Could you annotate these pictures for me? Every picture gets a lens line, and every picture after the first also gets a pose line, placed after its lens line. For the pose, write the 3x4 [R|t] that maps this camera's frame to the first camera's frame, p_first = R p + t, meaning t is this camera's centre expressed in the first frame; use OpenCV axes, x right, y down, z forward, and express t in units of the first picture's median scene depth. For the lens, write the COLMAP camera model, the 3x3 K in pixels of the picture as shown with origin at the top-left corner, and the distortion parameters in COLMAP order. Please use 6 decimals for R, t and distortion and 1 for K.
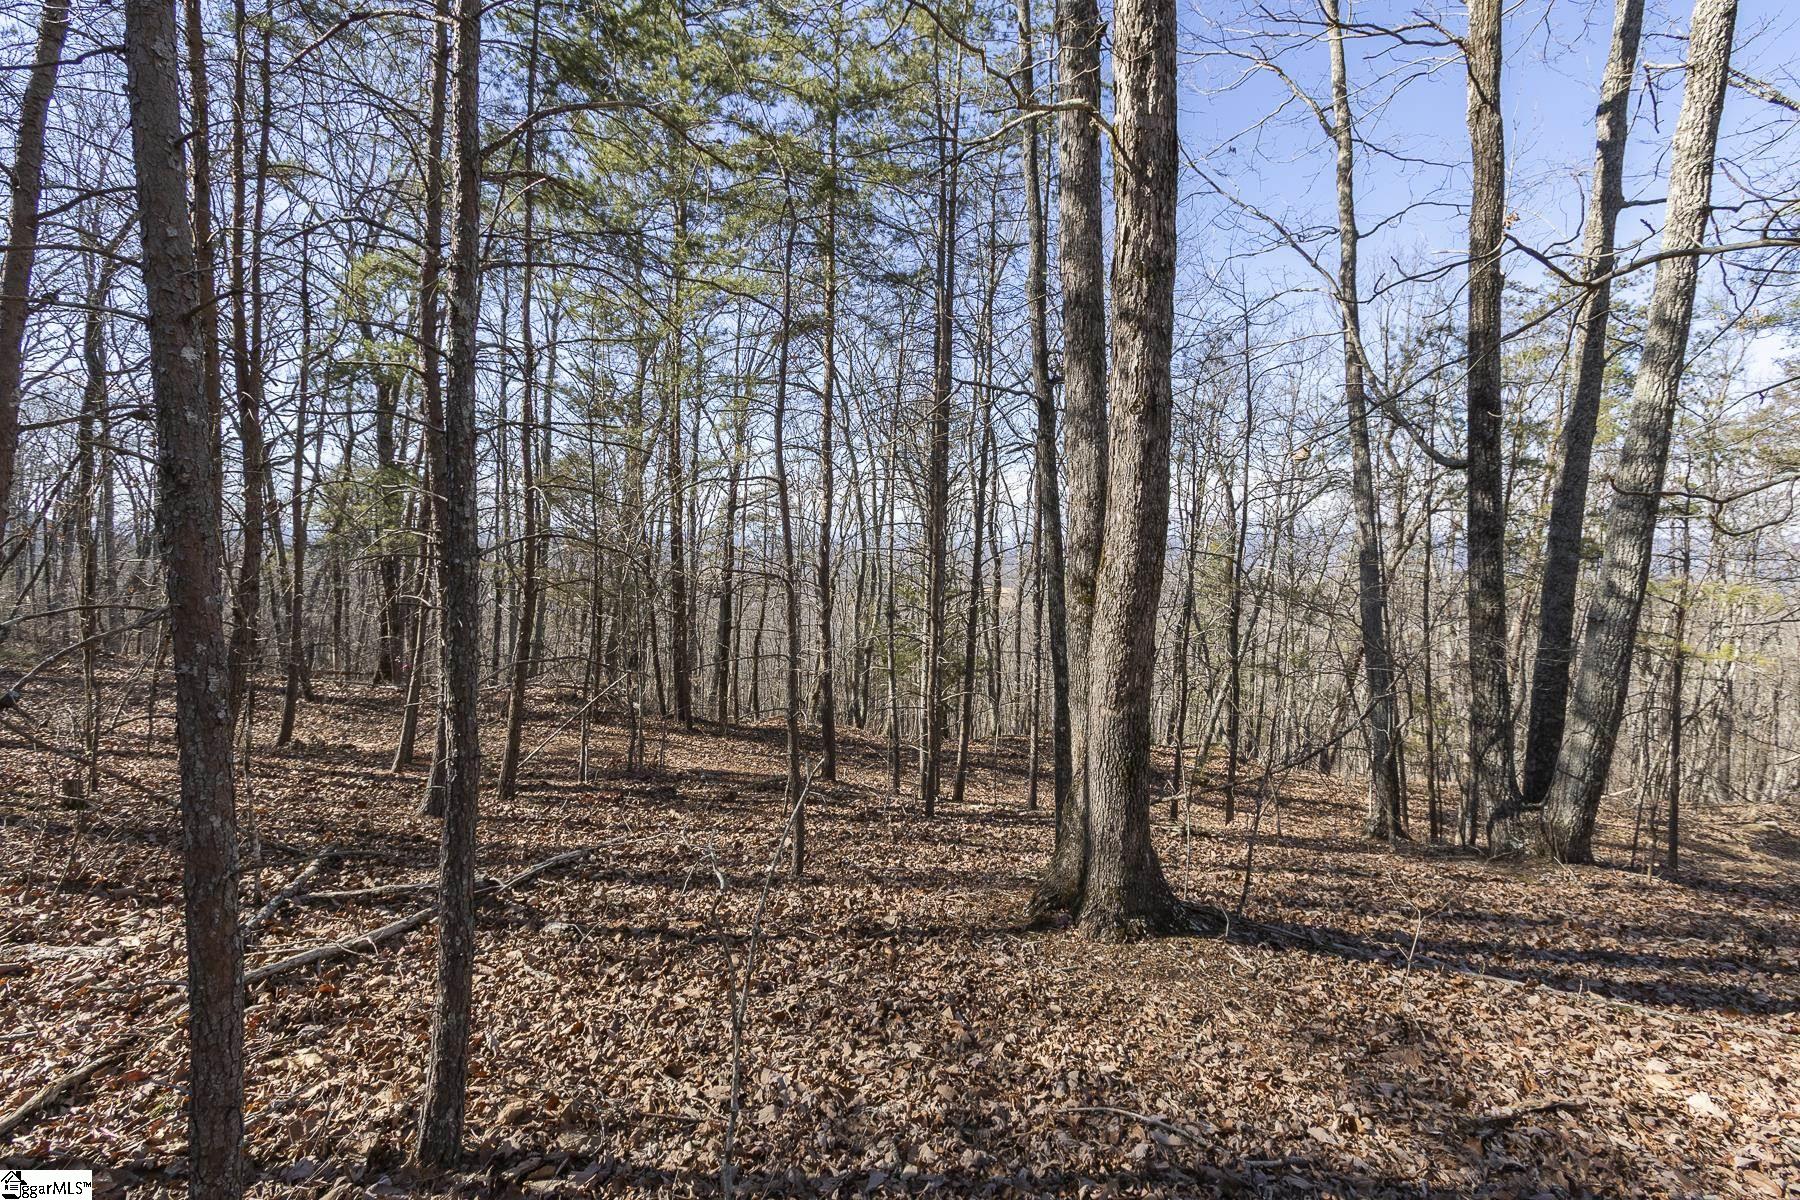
lens RADIAL K [[830.4, 0, 902.3], [0, 830.4, 590.7], [0, 0, 1]] dist [0.000713, 0.000239]
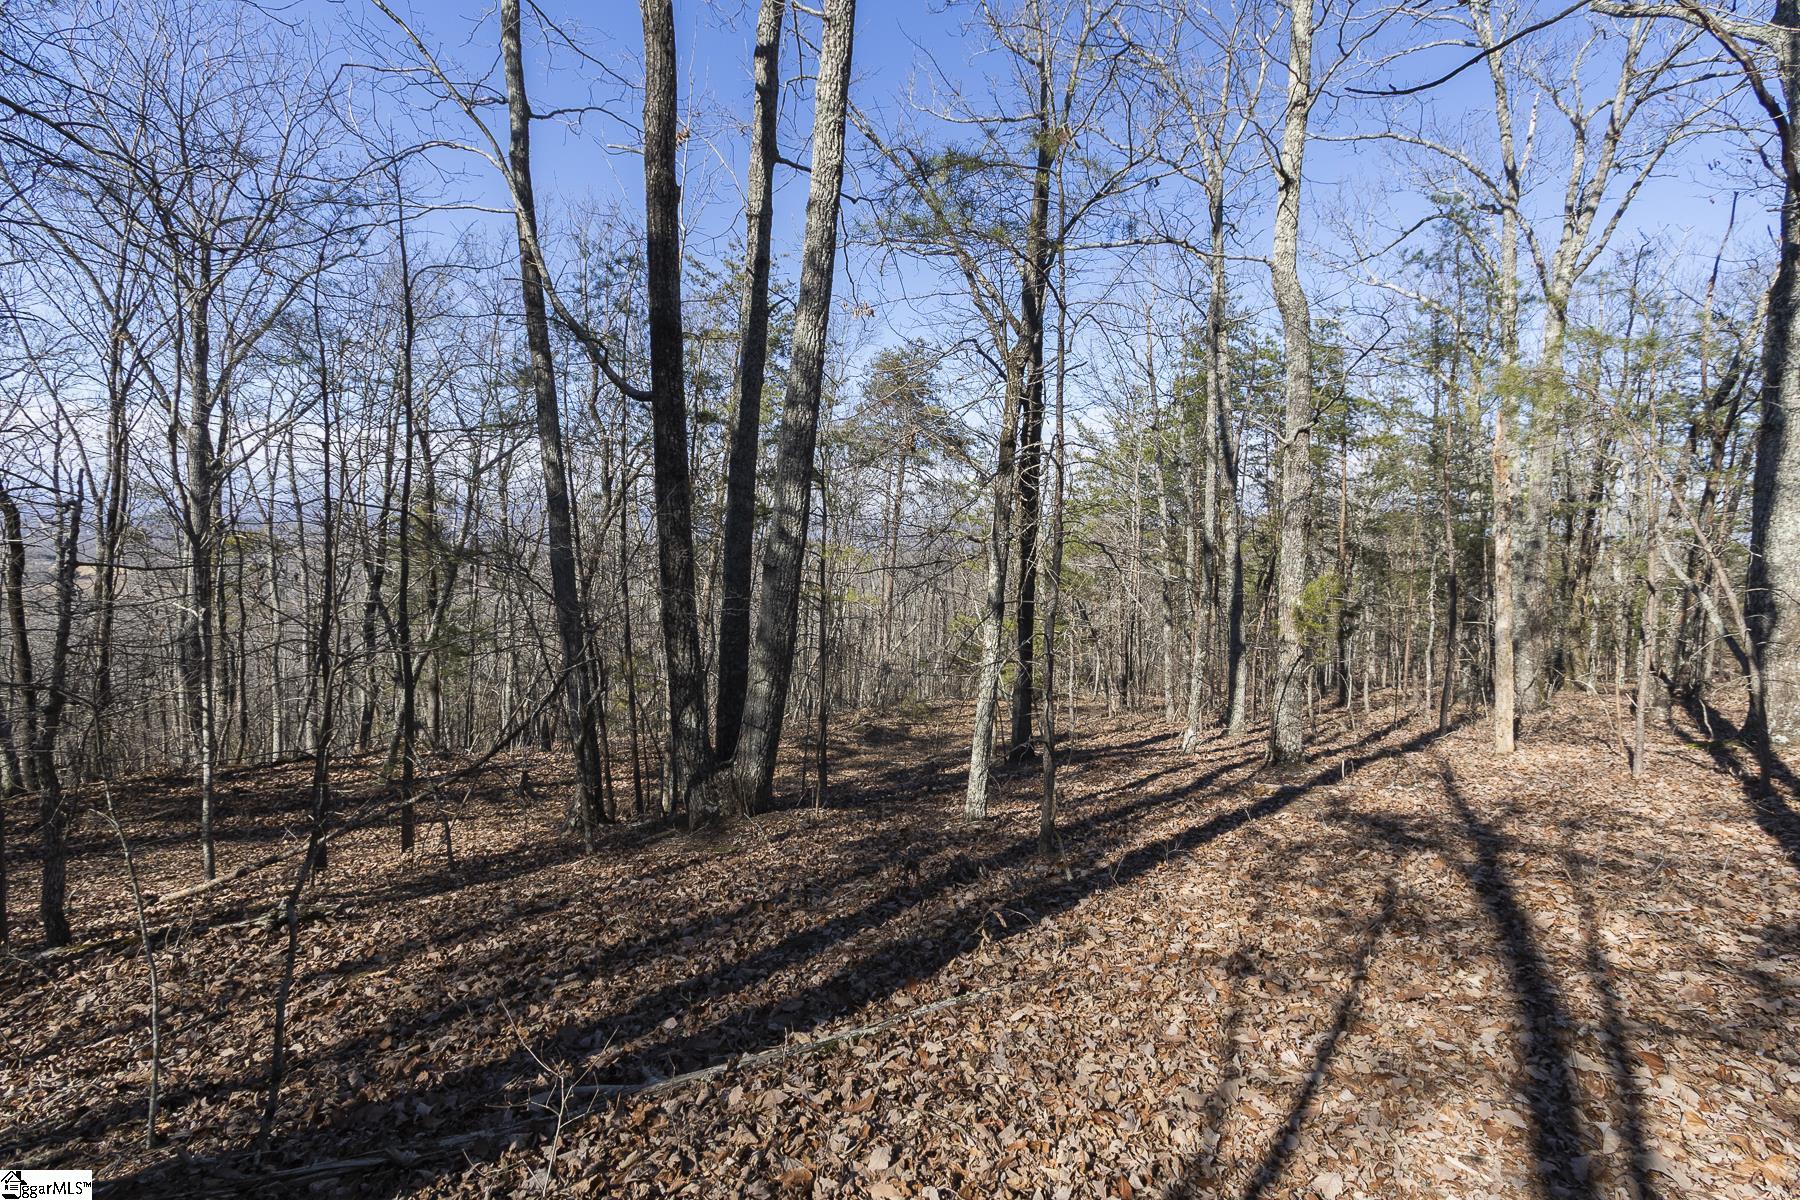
lens RADIAL K [[830.4, 0, 902.3], [0, 830.4, 590.7], [0, 0, 1]] dist [0.000713, 0.000239]
pose [[0.646825, -0.047327, 0.761169, 0.168967], [0.021889, 0.998814, 0.043502, 0.023023], [-0.762324, -0.011477, 0.647093, 0.222654]]
